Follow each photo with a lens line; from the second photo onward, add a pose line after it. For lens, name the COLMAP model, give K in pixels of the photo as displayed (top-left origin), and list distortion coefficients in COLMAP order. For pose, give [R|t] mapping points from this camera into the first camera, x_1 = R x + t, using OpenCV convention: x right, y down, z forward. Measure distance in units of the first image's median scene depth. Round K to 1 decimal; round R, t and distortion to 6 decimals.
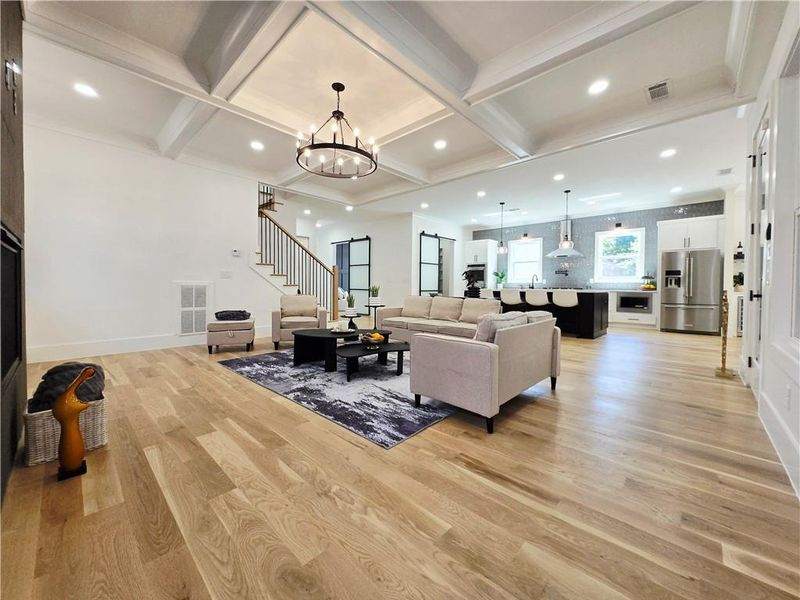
lens RADIAL K [[320.3, 0, 409.0], [0, 320.3, 290.0], [0, 0, 1]] dist [0.000123, 0.000053]
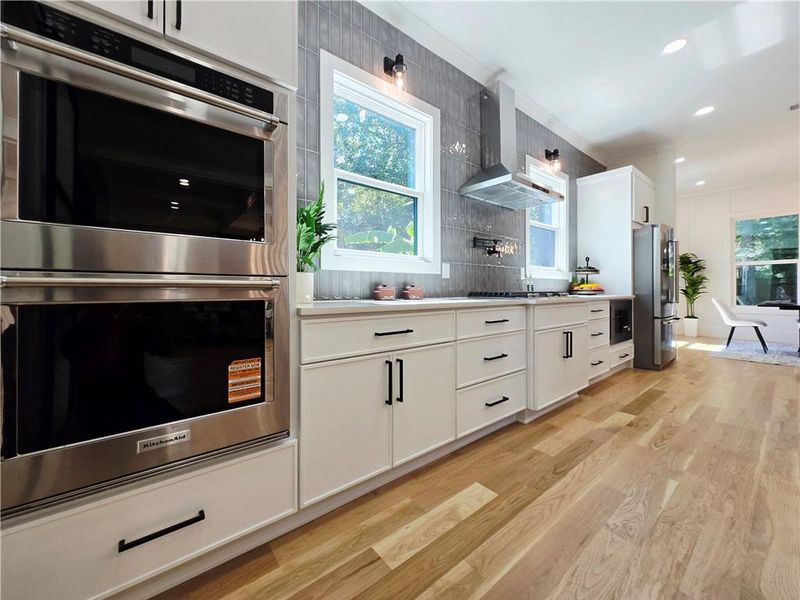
lens RADIAL K [[320.3, 0, 409.0], [0, 320.3, 290.0], [0, 0, 1]] dist [0.000123, 0.000053]
pose [[0.165651, -0.011656, 0.986116, 0.147713], [0.013712, 0.999861, 0.009515, -0.013044], [-0.986089, 0.011946, 0.165788, 1.034121]]
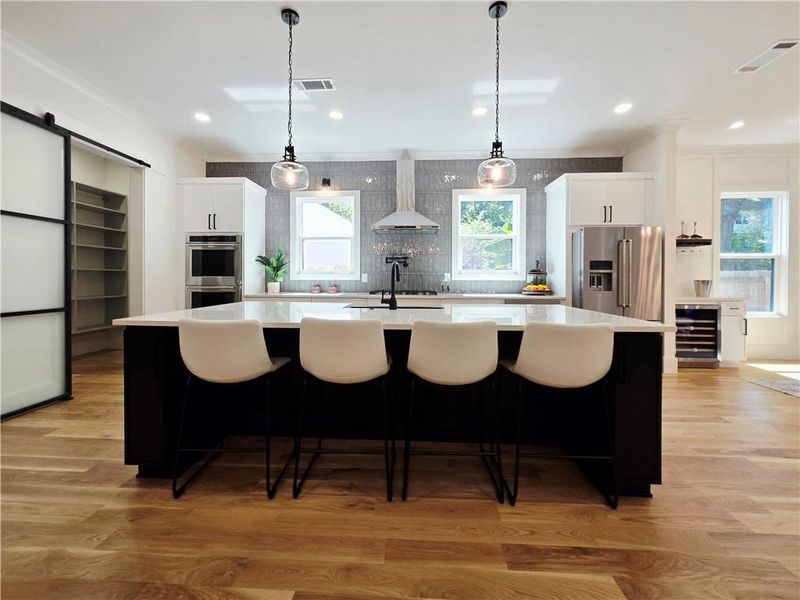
lens RADIAL K [[319.8, 0, 399.7], [0, 319.8, 282.3], [0, 0, 1]] dist [-0.001330, -0.000082]
pose [[0.775366, -0.011784, 0.631402, 0.153494], [0.009964, 0.999930, 0.006426, -0.023319], [-0.631433, 0.001309, 0.775429, 0.601169]]
